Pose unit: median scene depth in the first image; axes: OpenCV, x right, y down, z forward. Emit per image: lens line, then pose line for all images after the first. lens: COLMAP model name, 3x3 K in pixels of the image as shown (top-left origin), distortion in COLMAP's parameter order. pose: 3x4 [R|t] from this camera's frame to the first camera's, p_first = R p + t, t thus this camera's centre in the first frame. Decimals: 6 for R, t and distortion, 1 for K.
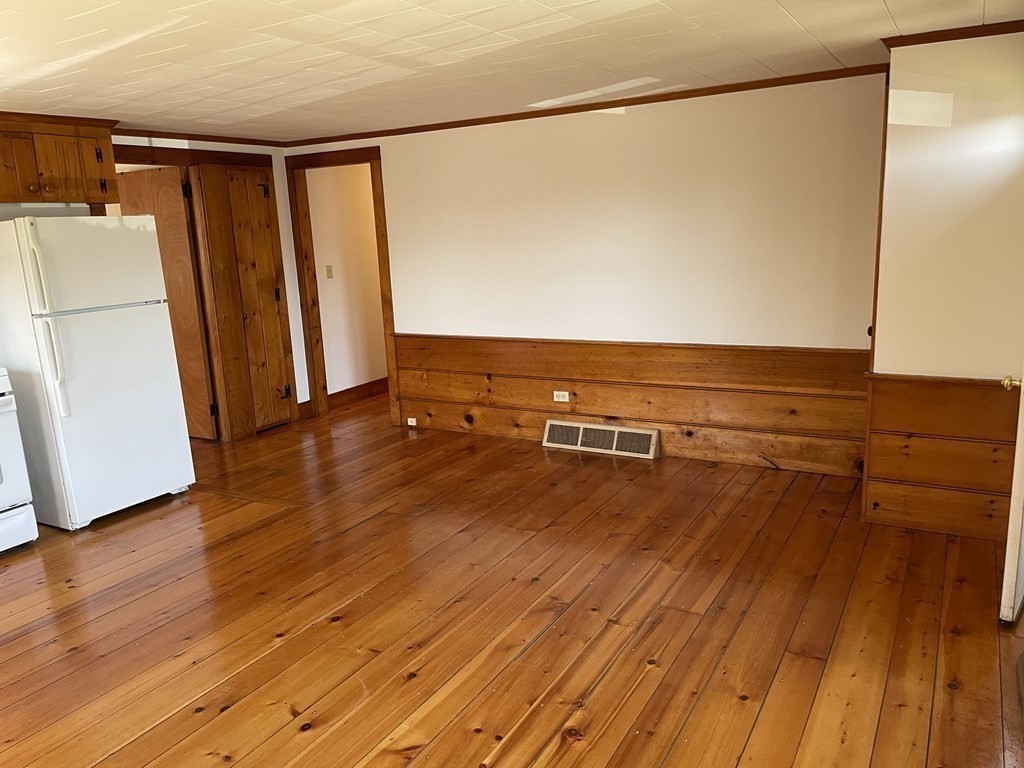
lens RADIAL K [[774.1, 0, 513.7], [0, 774.1, 386.7], [0, 0, 1]] dist [0.098281, -0.135542]
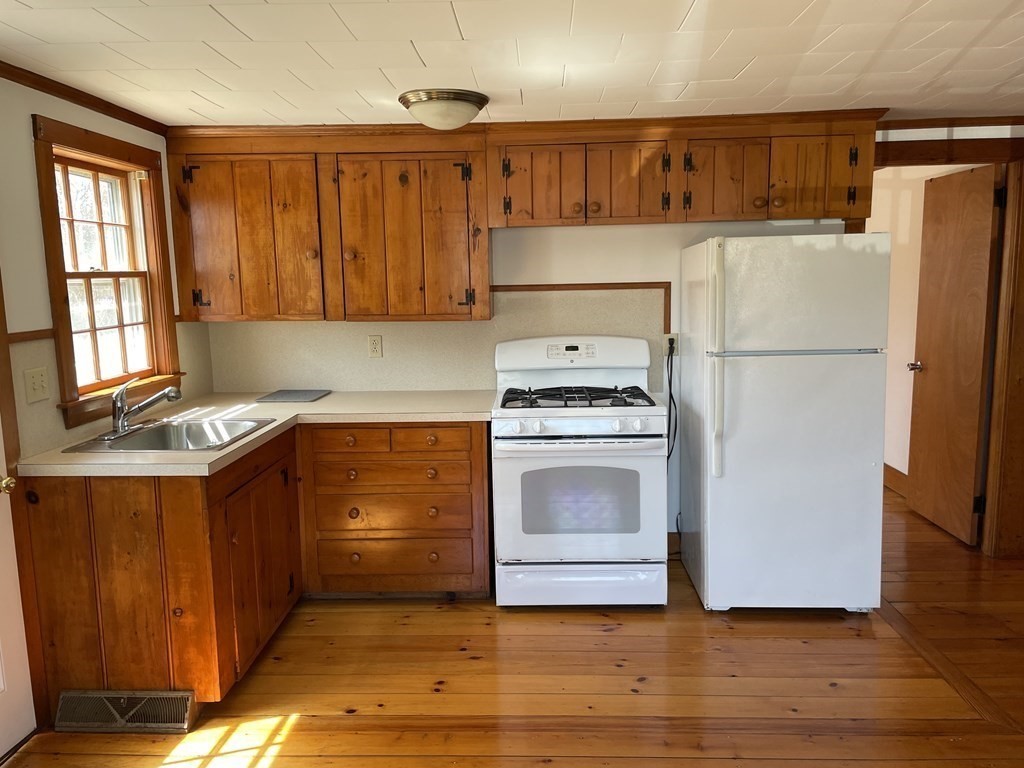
lens RADIAL K [[774.7, 0, 508.9], [0, 774.7, 378.7], [0, 0, 1]] dist [0.101484, -0.128988]
pose [[0.469965, 0.153491, -0.869237, 0.025379], [-0.181397, 0.980540, 0.075071, -0.080723], [0.863845, 0.122397, 0.488663, 0.376304]]
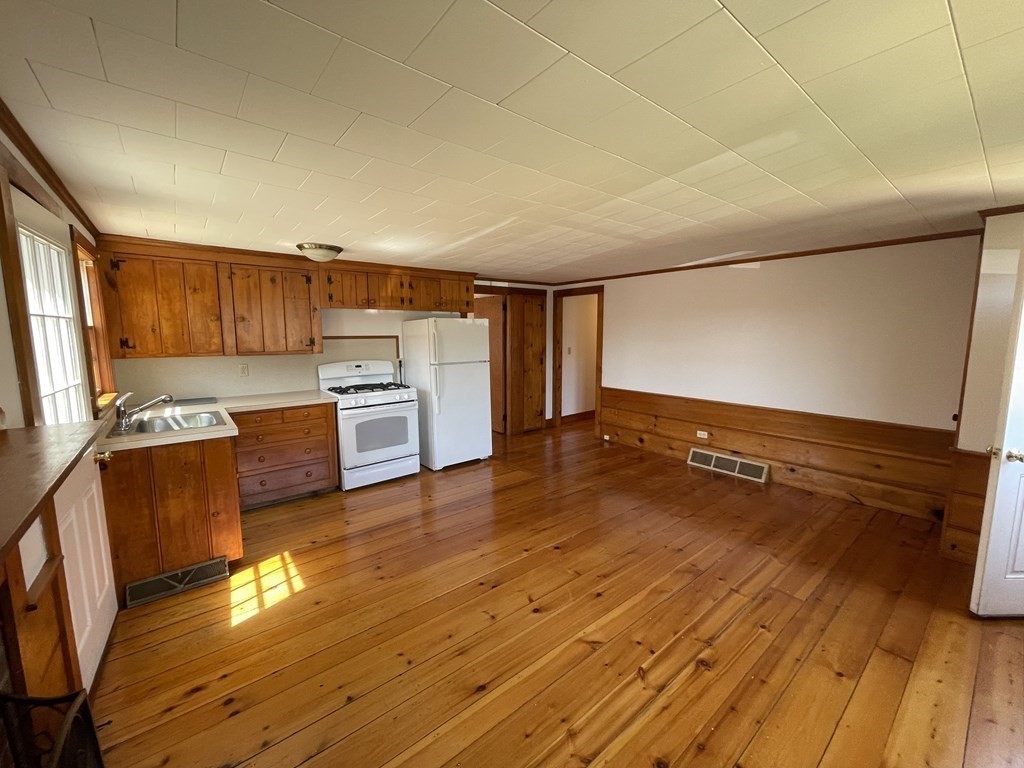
lens RADIAL K [[413.8, 0, 512.2], [0, 413.8, 379.5], [0, 0, 1]] dist [0.001559, 0.000120]
pose [[0.934875, 0.082337, -0.345296, -0.024281], [-0.109141, 0.992281, -0.058882, -0.008781], [0.337782, 0.092733, 0.936645, 0.047925]]
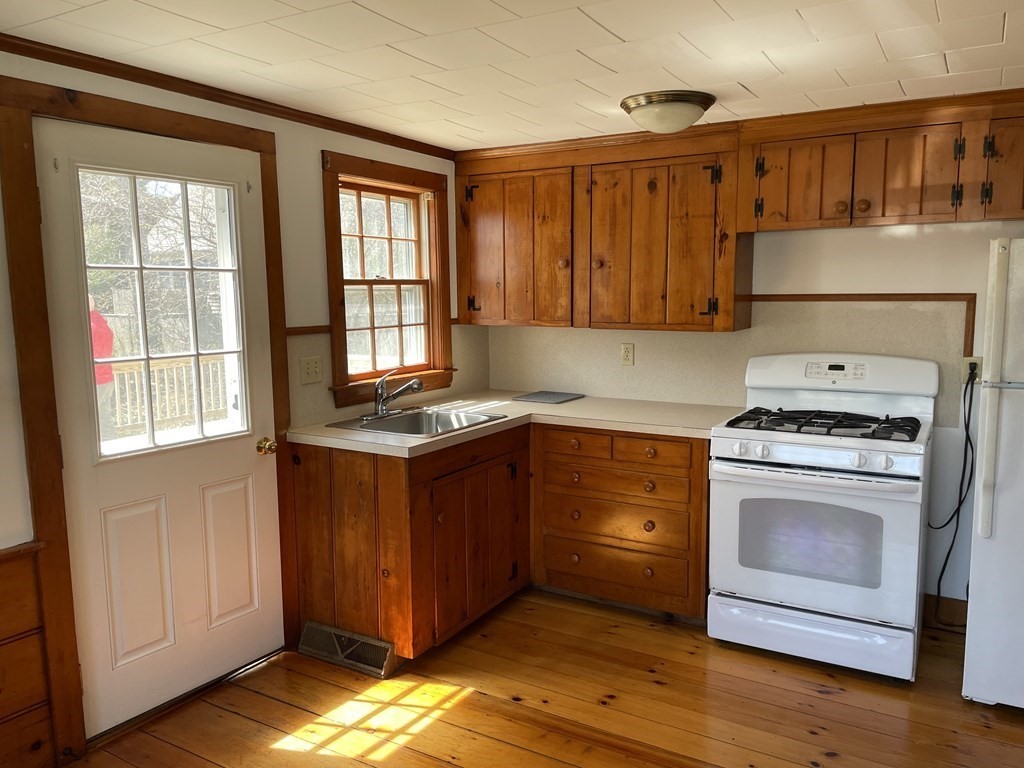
lens RADIAL K [[774.1, 0, 513.7], [0, 774.1, 386.7], [0, 0, 1]] dist [0.098281, -0.135542]
pose [[-0.007032, 0.169421, -0.985519, 0.062541], [-0.194319, 0.966525, 0.167543, -0.112601], [0.980913, 0.192683, 0.026125, 0.540583]]
